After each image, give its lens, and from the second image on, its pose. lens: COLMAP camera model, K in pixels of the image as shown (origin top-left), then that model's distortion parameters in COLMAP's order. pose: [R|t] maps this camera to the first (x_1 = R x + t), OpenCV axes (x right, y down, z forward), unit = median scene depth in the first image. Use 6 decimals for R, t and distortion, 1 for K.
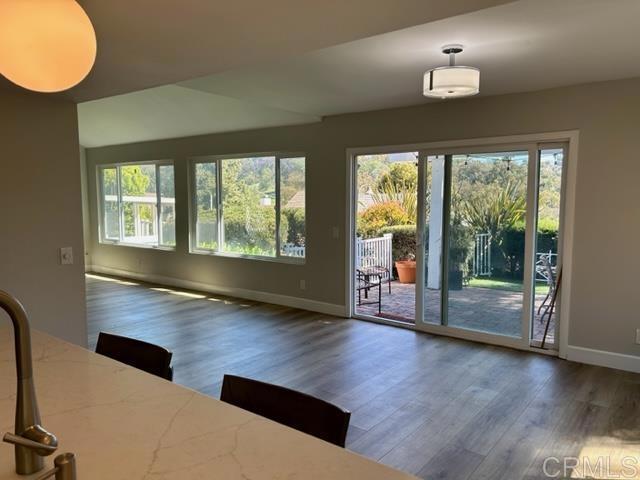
lens RADIAL K [[480.8, 0, 318.6], [0, 480.8, 238.4], [0, 0, 1]] dist [0.054293, -0.056765]
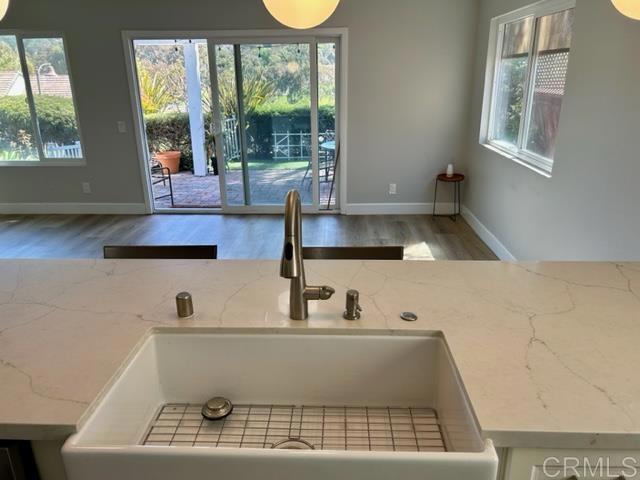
lens RADIAL K [[480.8, 0, 319.6], [0, 480.8, 243.8], [0, 0, 1]] dist [0.054293, -0.056765]
pose [[0.812949, -0.200701, 0.546657, -0.169791], [0.062501, 0.963381, 0.260750, -0.012430], [-0.578971, -0.177810, 0.795723, -0.012504]]
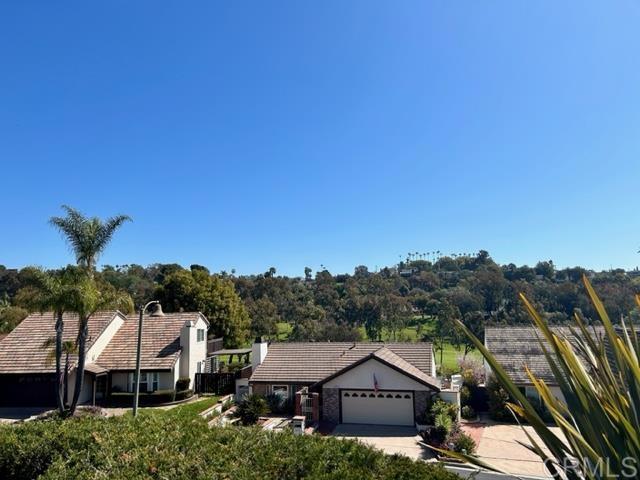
lens RADIAL K [[480.8, 0, 321.6], [0, 480.8, 243.7], [0, 0, 1]] dist [0.054293, -0.056765]
pose [[0.881644, 0.037387, 0.470432, -0.056358], [0.069683, 0.975616, -0.208130, -0.162464], [-0.466743, 0.216278, 0.857540, 1.378208]]
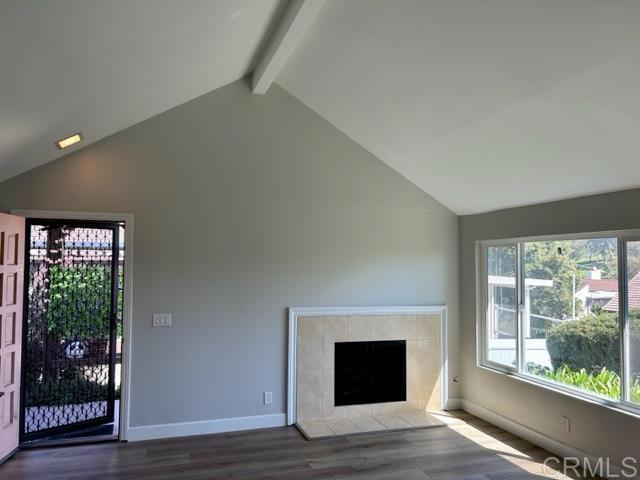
lens RADIAL K [[480.8, 0, 321.7], [0, 480.8, 242.0], [0, 0, 1]] dist [0.054293, -0.056765]
pose [[0.833709, -0.019243, -0.551868, -0.353062], [-0.055613, 0.991386, -0.118583, -0.081241], [0.549396, 0.129555, 0.825457, 0.470080]]
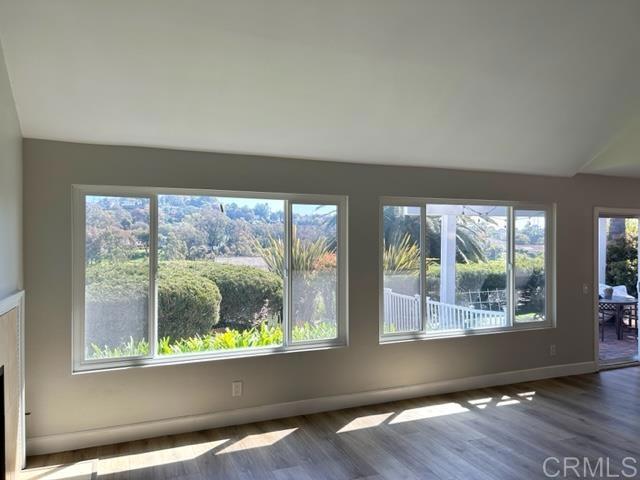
lens RADIAL K [[480.8, 0, 326.2], [0, 480.8, 242.6], [0, 0, 1]] dist [0.054293, -0.056765]
pose [[0.490335, -0.004013, 0.871525, -0.895974], [0.074025, 0.996568, -0.037059, -0.089868], [-0.868384, 0.082686, 0.488949, 0.780038]]
